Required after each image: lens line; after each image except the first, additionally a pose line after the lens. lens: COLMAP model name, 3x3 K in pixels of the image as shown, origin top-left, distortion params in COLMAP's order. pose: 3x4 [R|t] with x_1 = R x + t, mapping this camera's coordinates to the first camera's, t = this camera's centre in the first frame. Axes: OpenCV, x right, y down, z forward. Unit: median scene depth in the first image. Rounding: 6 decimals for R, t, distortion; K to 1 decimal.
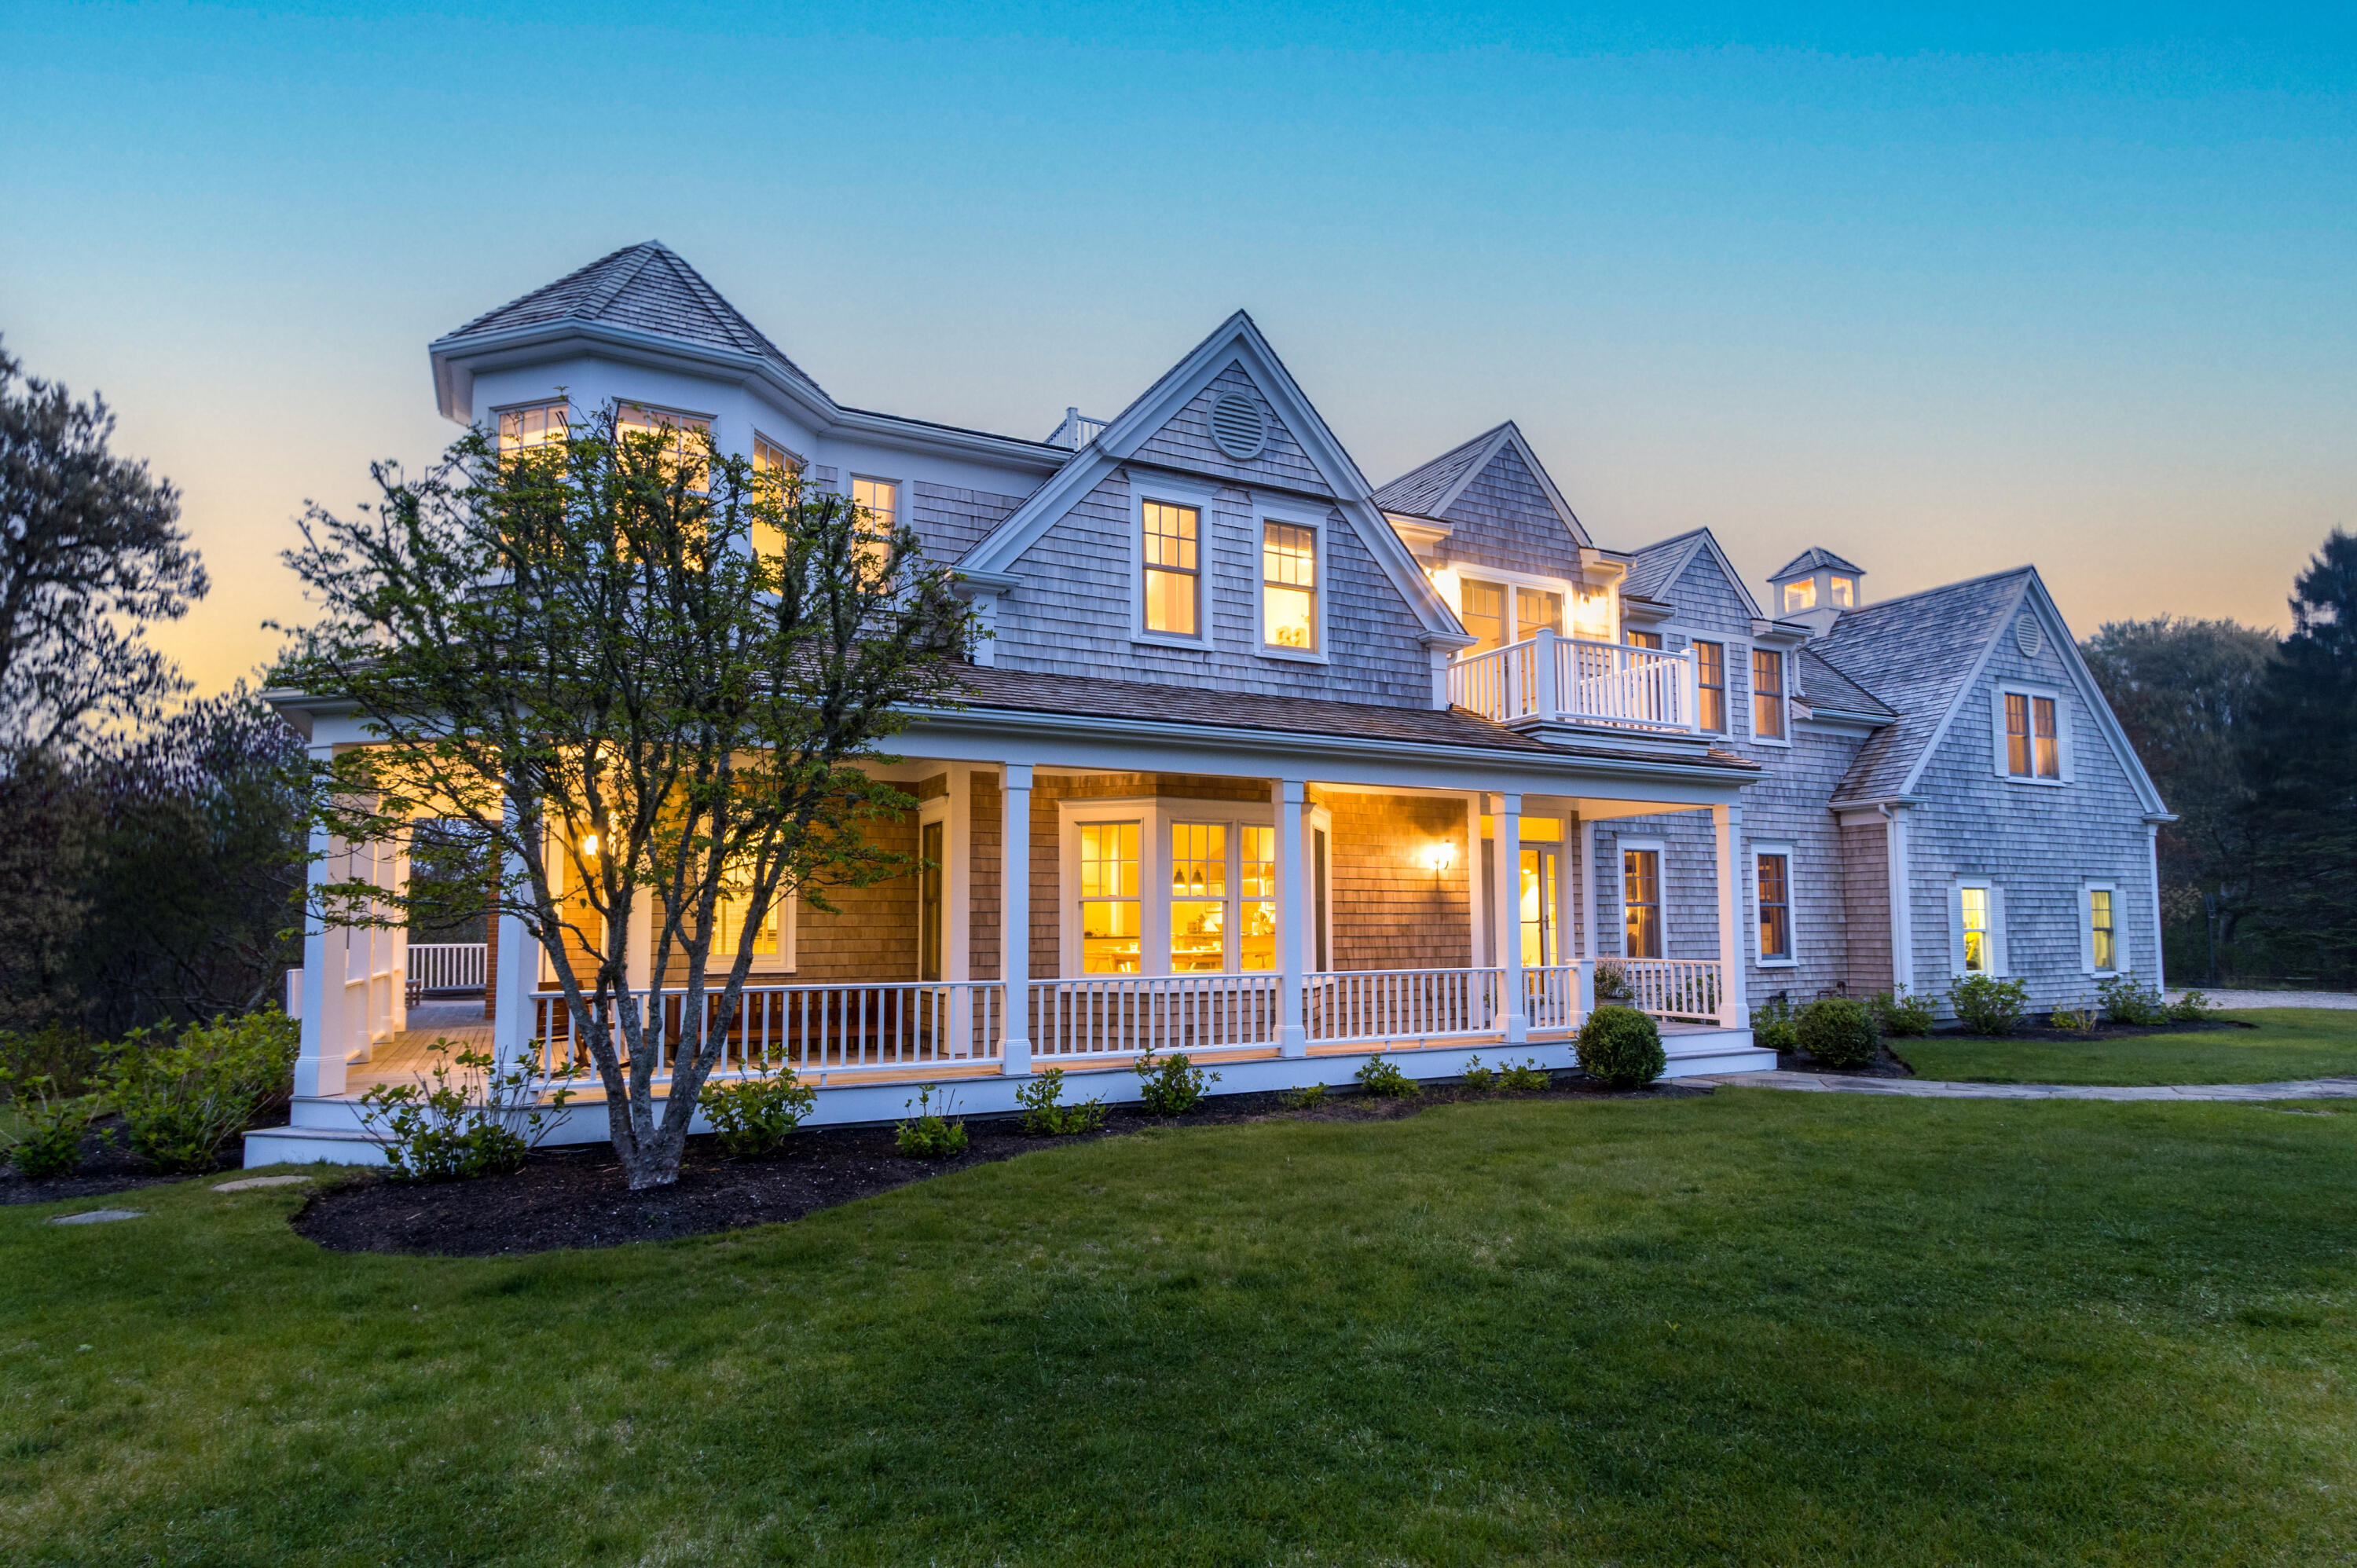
lens RADIAL K [[1328.2, 0, 1256.0], [0, 1328.2, 827.9], [0, 0, 1]] dist [0.000377, -0.000157]
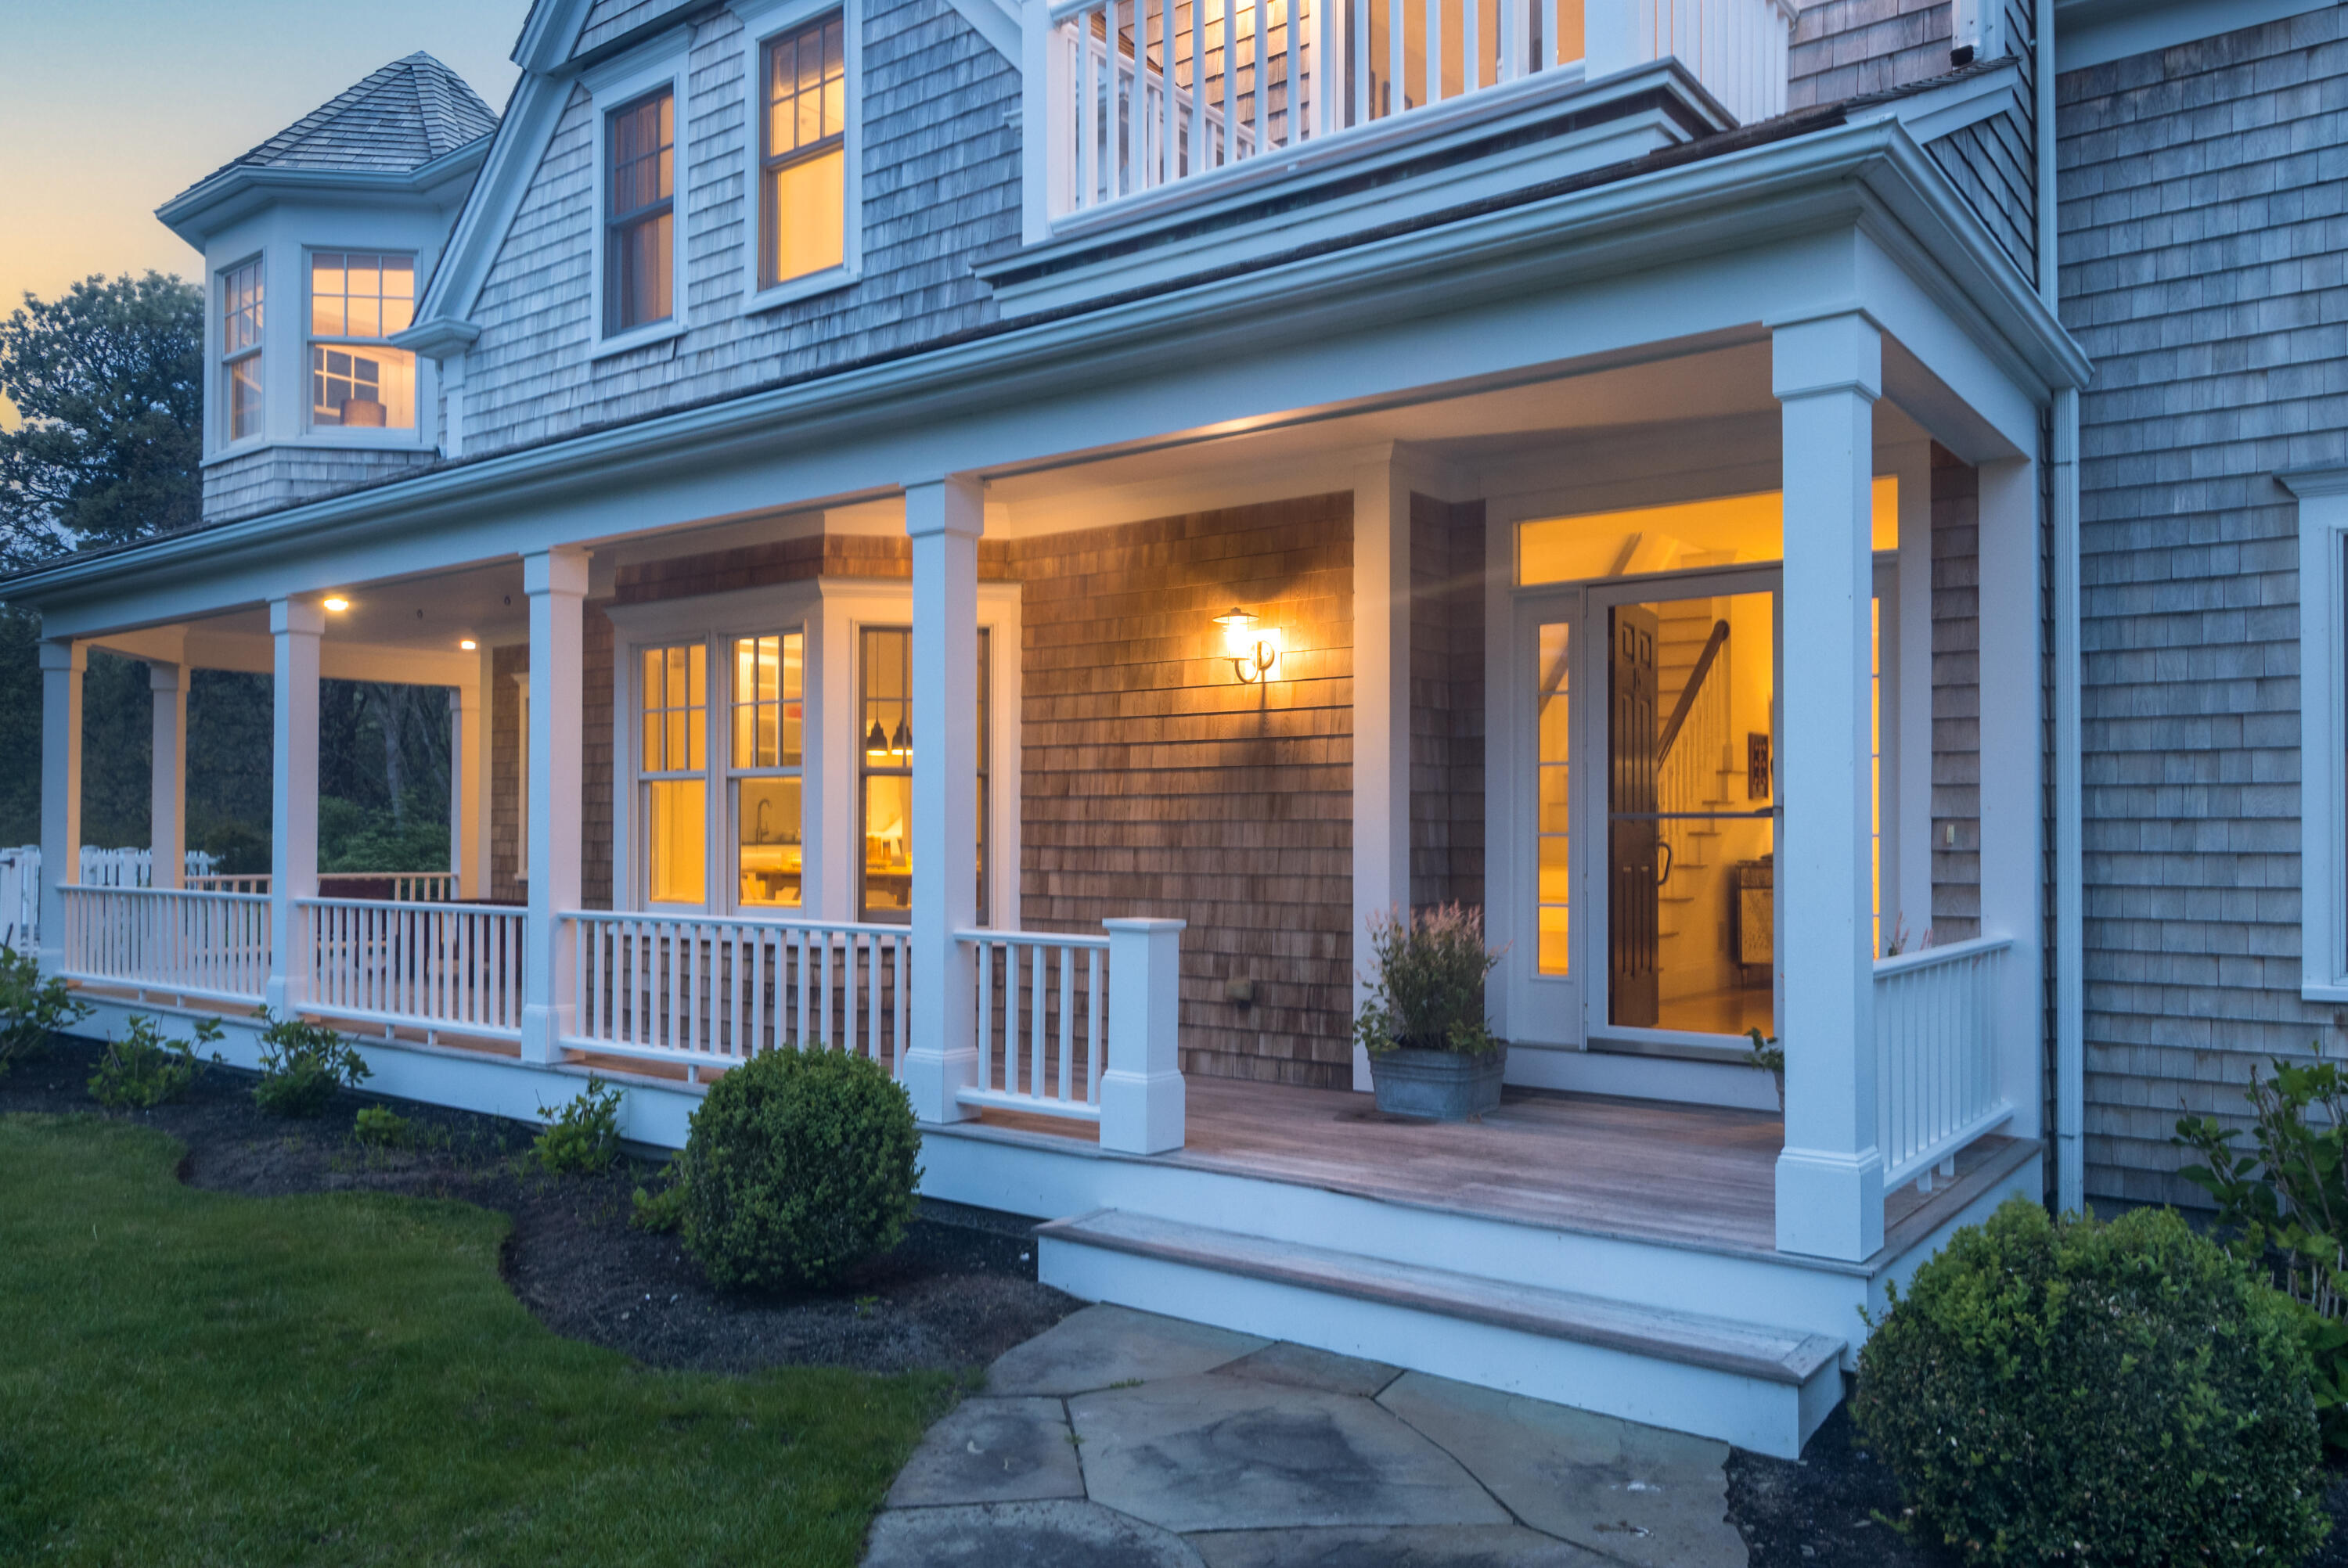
lens RADIAL K [[1873.9, 0, 980.3], [0, 1873.9, 812.6], [0, 0, 1]] dist [0.009502, -0.002409]
pose [[0.272287, -0.005819, -0.962198, 0.713360], [0.068574, 0.997556, 0.013372, 0.062232], [0.959769, -0.069623, 0.272021, 0.838504]]
